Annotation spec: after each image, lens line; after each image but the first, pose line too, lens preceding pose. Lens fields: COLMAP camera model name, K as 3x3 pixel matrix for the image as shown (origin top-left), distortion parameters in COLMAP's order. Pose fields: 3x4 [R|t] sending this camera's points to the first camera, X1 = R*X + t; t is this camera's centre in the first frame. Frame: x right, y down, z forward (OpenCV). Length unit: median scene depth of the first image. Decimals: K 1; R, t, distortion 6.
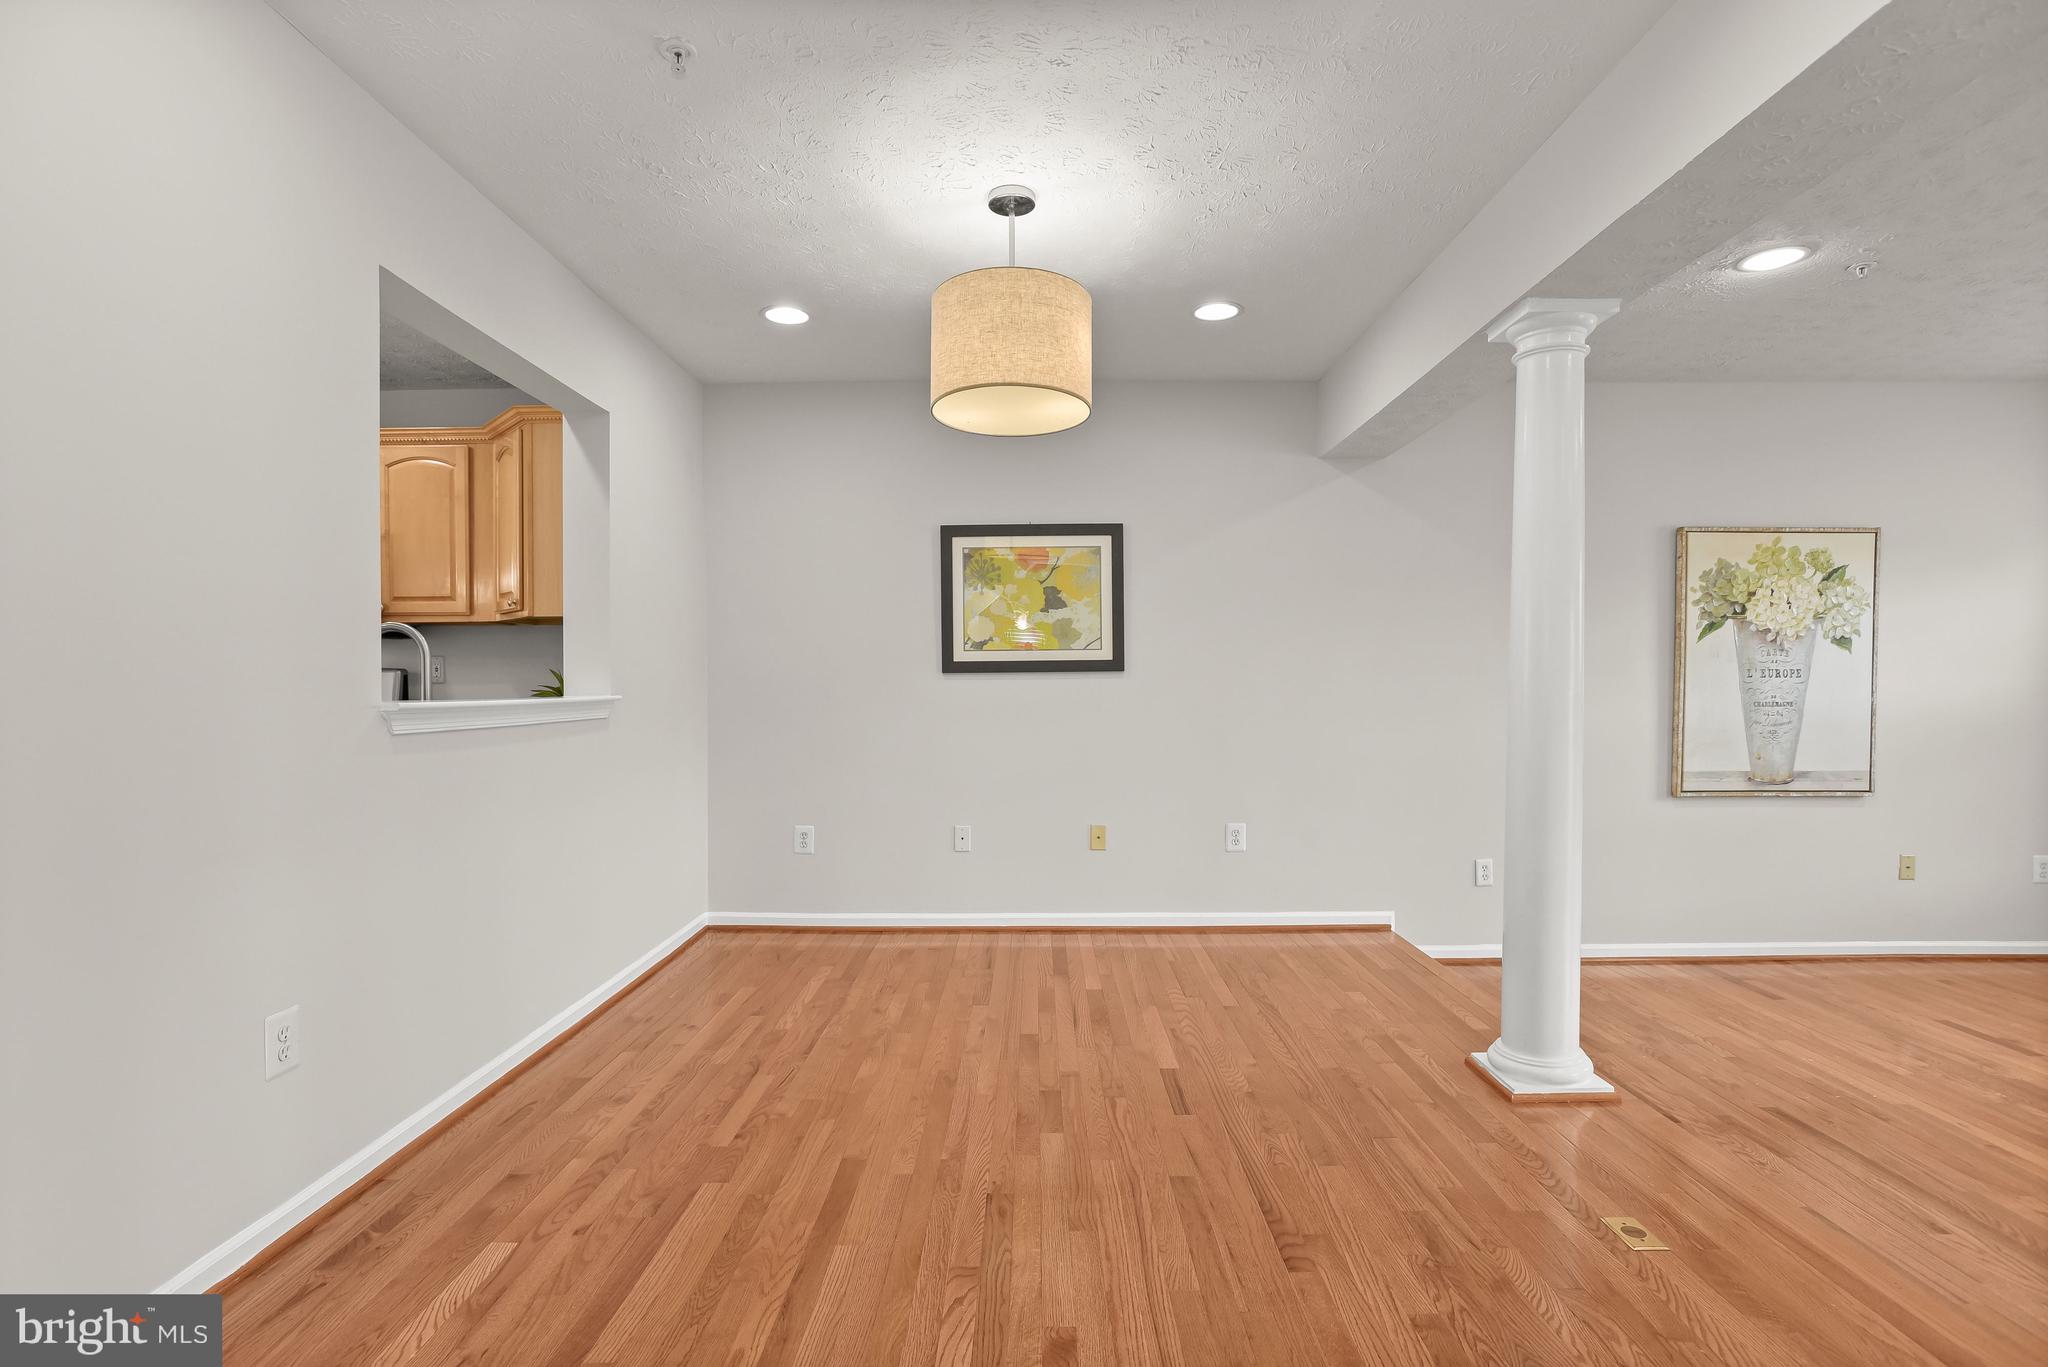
lens RADIAL K [[985.8, 0, 1024.7], [0, 985.8, 705.1], [0, 0, 1]] dist [-0.050307, 0.023708]
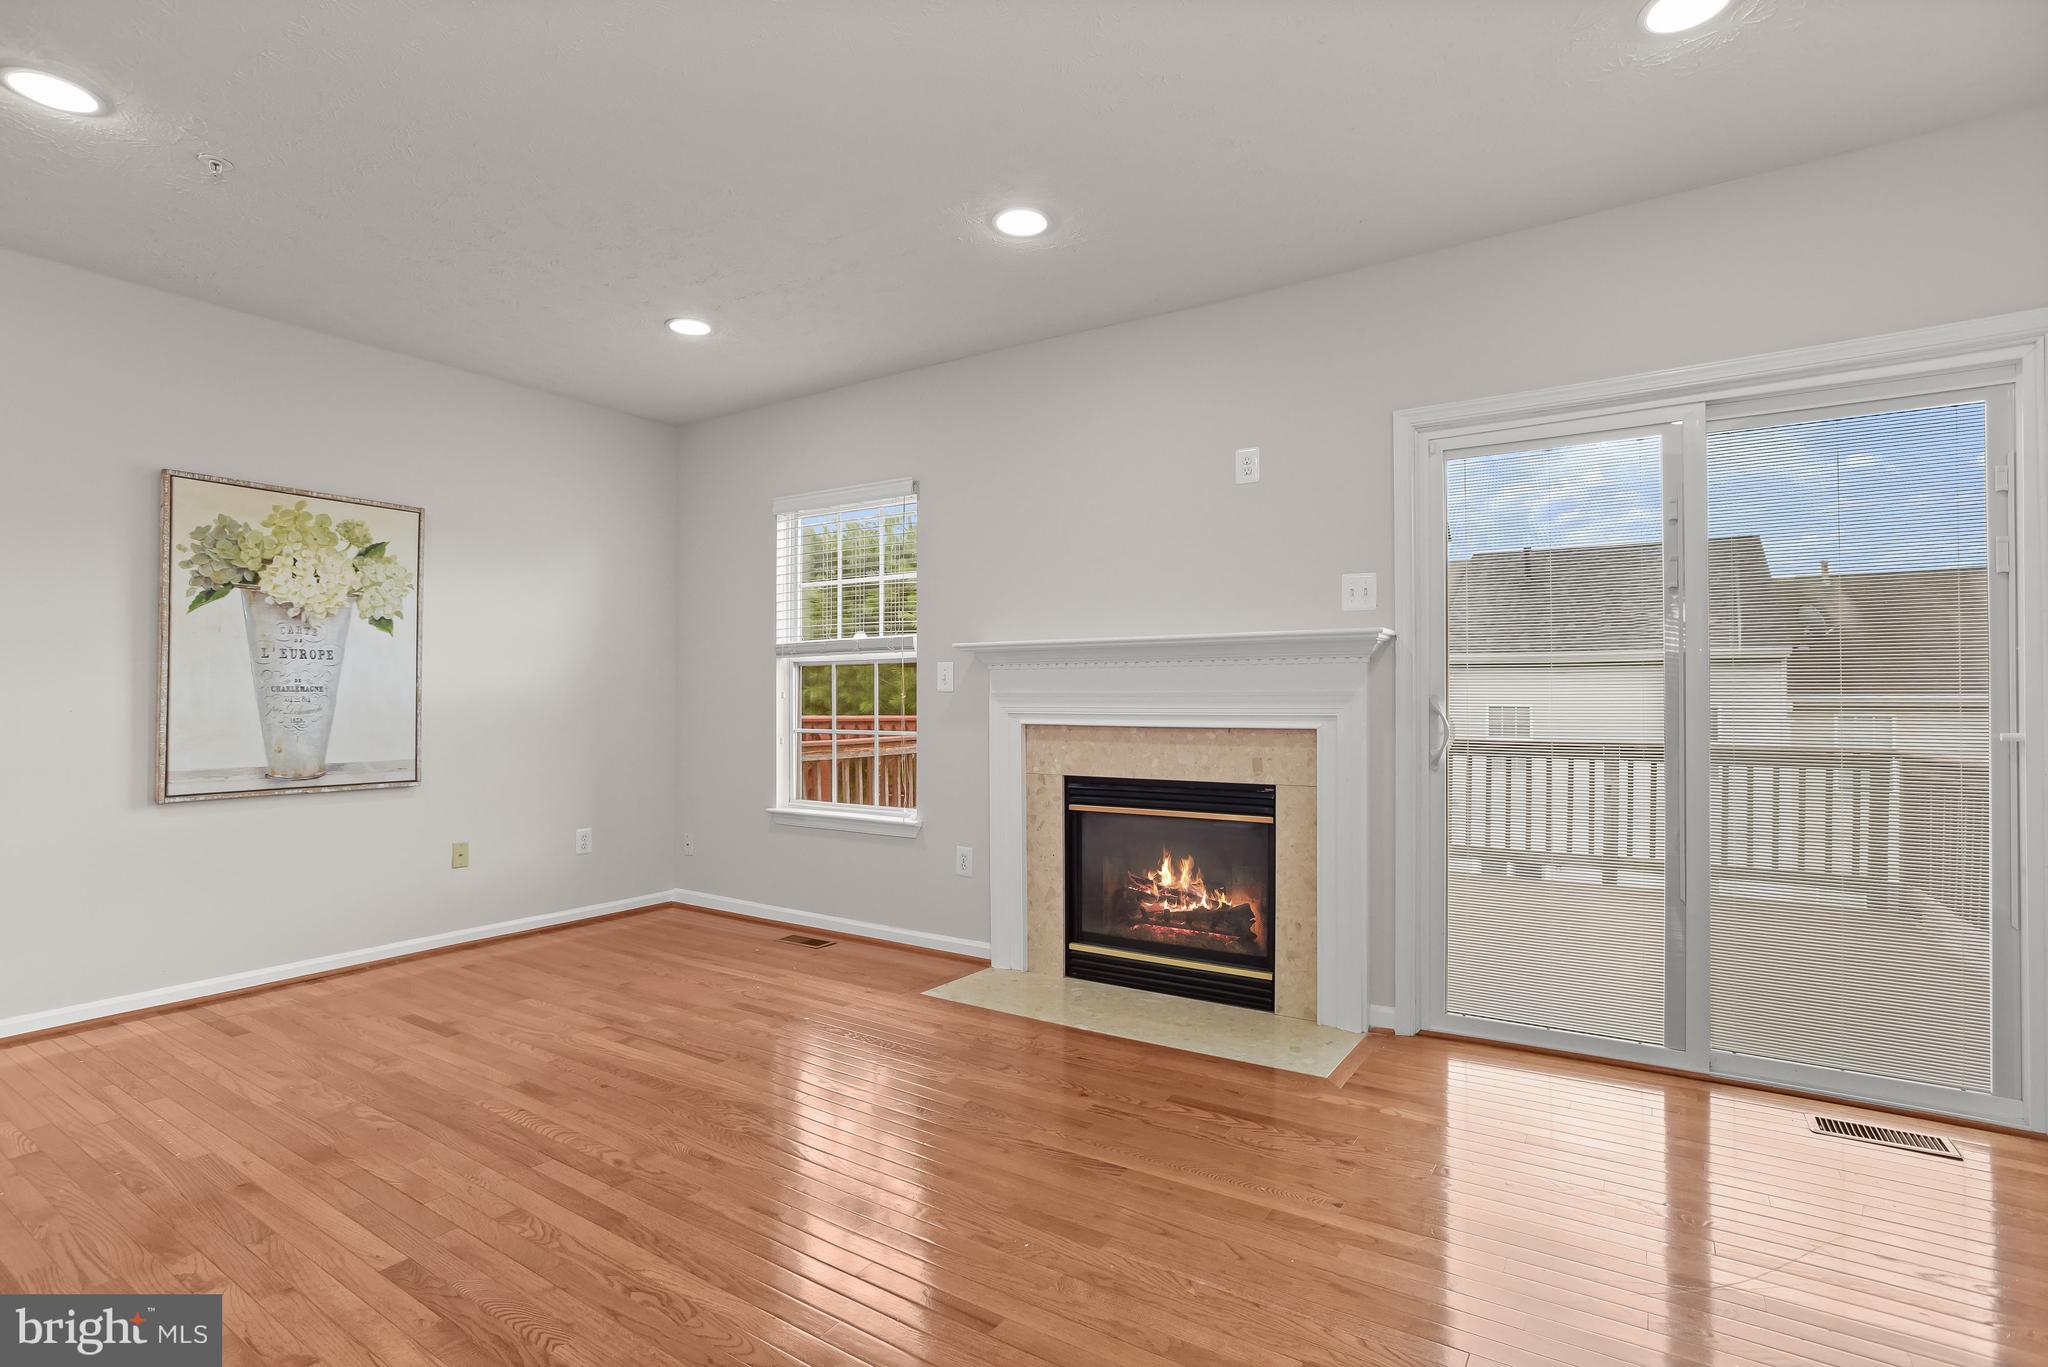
lens RADIAL K [[985.8, 0, 1024.9], [0, 985.8, 689.8], [0, 0, 1]] dist [-0.050307, 0.023708]
pose [[0.537456, 0.007790, 0.843256, 0.391831], [0.015286, 0.999703, -0.018978, 0.026859], [-0.843153, 0.023090, 0.537177, -0.034516]]
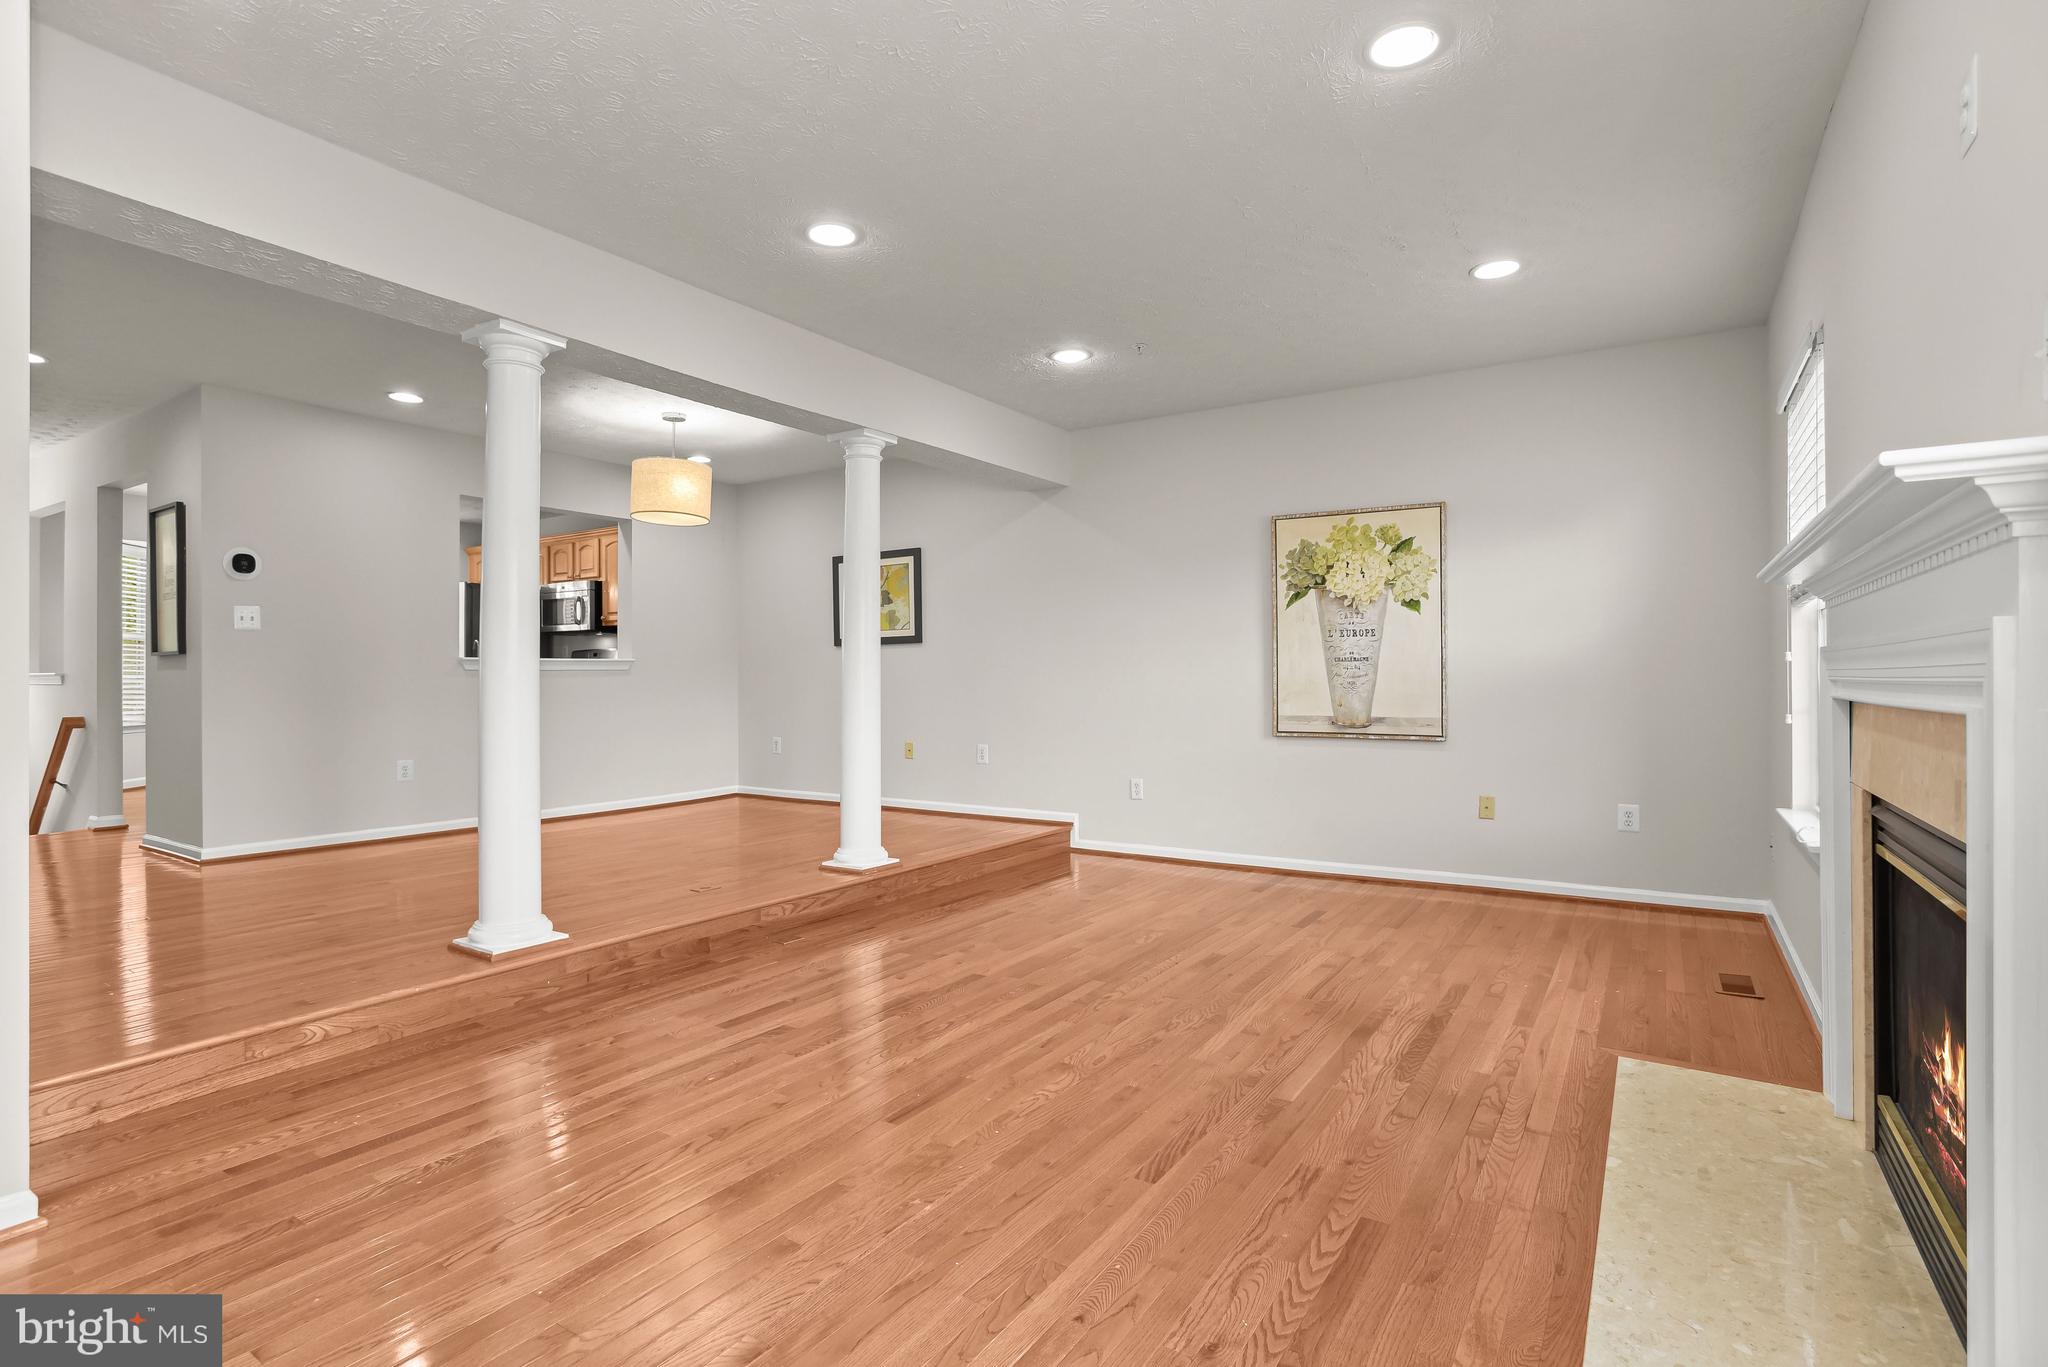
lens RADIAL K [[985.8, 0, 1020.7], [0, 985.8, 677.5], [0, 0, 1]] dist [-0.050307, 0.023708]
pose [[0.845994, -0.001509, -0.533190, 1.078667], [-0.007102, 0.999875, -0.014098, 0.041205], [0.533145, 0.015713, 0.845878, -0.228541]]
